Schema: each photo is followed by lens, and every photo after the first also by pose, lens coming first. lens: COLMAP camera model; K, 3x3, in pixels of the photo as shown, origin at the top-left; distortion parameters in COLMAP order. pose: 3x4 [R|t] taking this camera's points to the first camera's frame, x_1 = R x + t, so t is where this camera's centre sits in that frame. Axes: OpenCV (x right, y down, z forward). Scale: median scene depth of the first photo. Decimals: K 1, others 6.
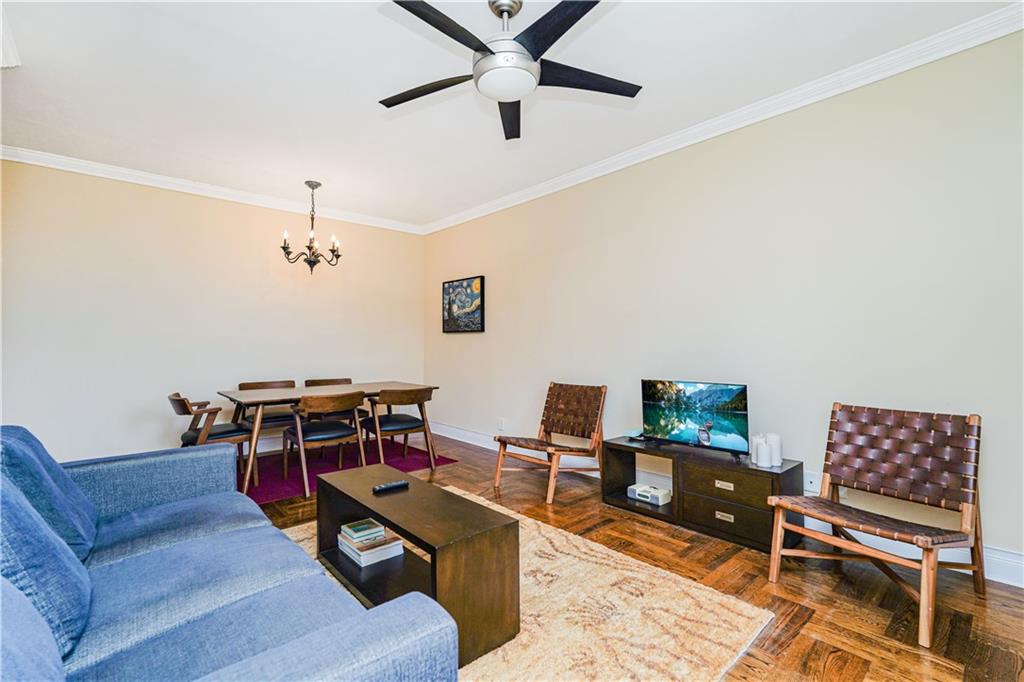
lens RADIAL K [[450.7, 0, 513.2], [0, 450.7, 343.1], [0, 0, 1]] dist [-0.014375, 0.002137]
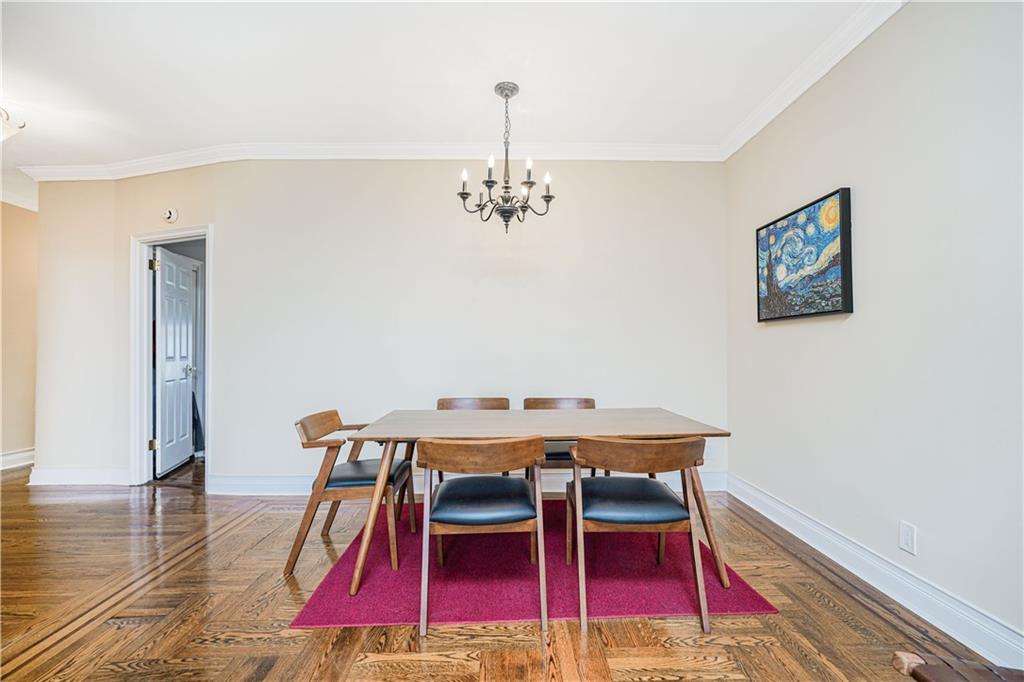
lens RADIAL K [[450.7, 0, 514.4], [0, 450.7, 344.3], [0, 0, 1]] dist [-0.014375, 0.002137]
pose [[0.753030, -0.017771, -0.657746, -0.025068], [0.006407, 0.999786, -0.019676, 0.012416], [0.657955, 0.010602, 0.752982, 0.435985]]
